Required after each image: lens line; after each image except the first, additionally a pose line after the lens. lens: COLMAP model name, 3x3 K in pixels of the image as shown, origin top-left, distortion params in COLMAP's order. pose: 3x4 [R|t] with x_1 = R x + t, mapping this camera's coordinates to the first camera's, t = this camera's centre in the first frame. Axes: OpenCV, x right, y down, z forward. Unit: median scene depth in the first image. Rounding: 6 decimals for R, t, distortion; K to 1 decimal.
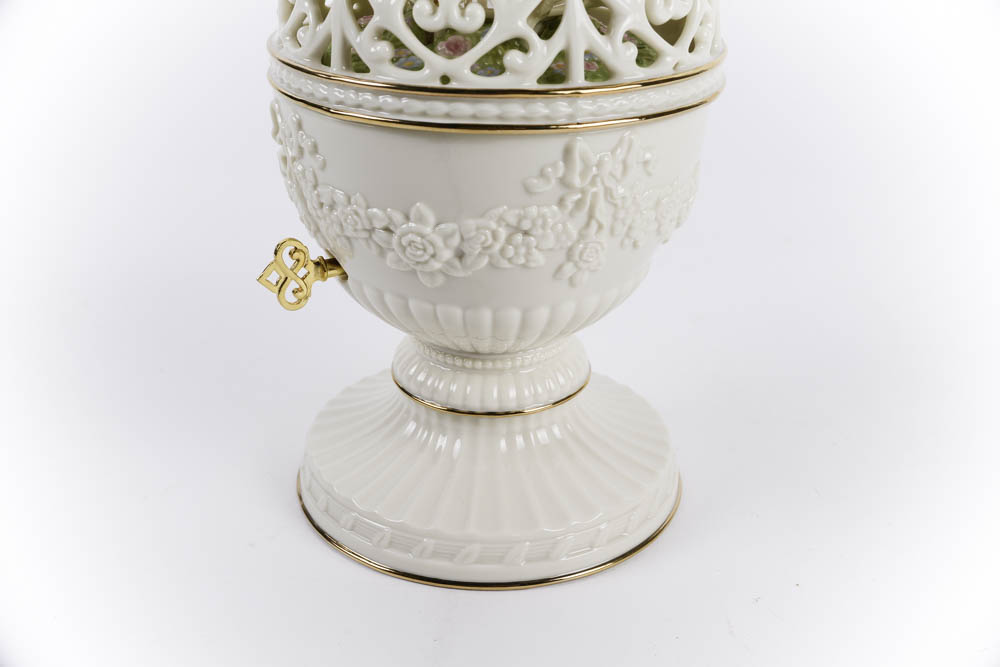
lens RADIAL K [[1380.8, 0, 498.6], [0, 1380.8, 331.4], [0, 0, 1]] dist [0.109485, 0.000000]
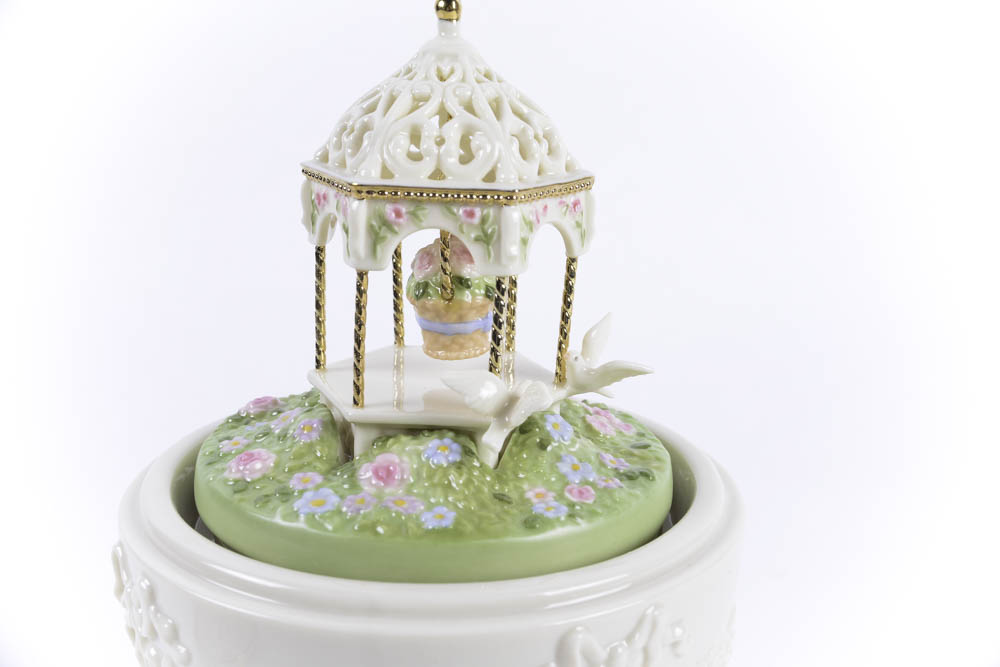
lens RADIAL K [[1380.8, 0, 500.0], [0, 1380.8, 331.4], [0, 0, 1]] dist [0.109485, 0.000000]
pose [[0.997771, -0.019535, 0.063804, -0.017224], [0.028596, 0.989112, -0.144358, -0.169603], [-0.060289, 0.145861, 0.987466, 0.307551]]
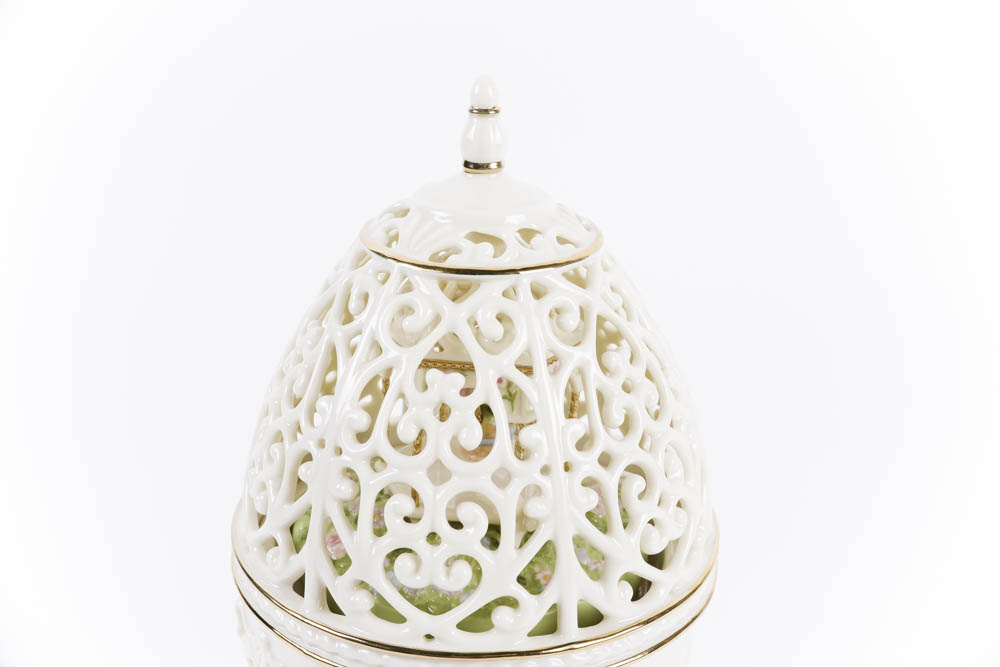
lens RADIAL K [[1380.8, 0, 498.2], [0, 1380.8, 340.2], [0, 0, 1]] dist [0.109485, 0.000000]
pose [[0.999035, -0.008799, 0.043032, -0.027337], [0.010278, 0.999360, -0.034262, -0.313767], [-0.042703, 0.034671, 0.998486, 0.054738]]
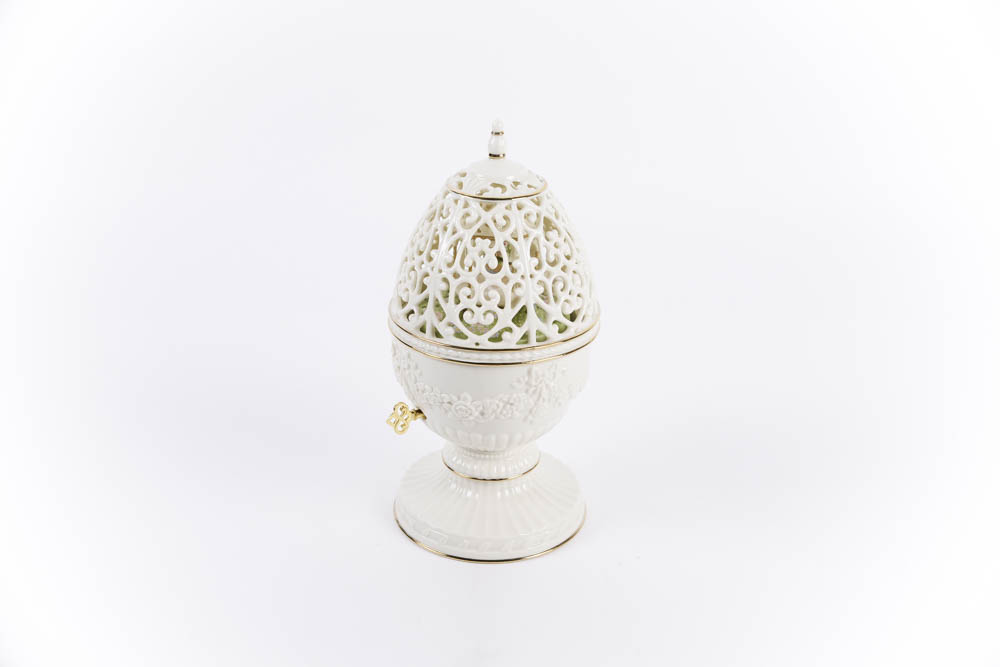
lens RADIAL K [[1380.8, 0, 500.7], [0, 1380.8, 330.6], [0, 0, 1]] dist [0.109485, 0.000000]
pose [[0.998947, -0.015924, 0.043034, -0.089165], [0.015937, 0.999873, 0.000030, -0.183754], [-0.043029, 0.000656, 0.999074, -1.209968]]
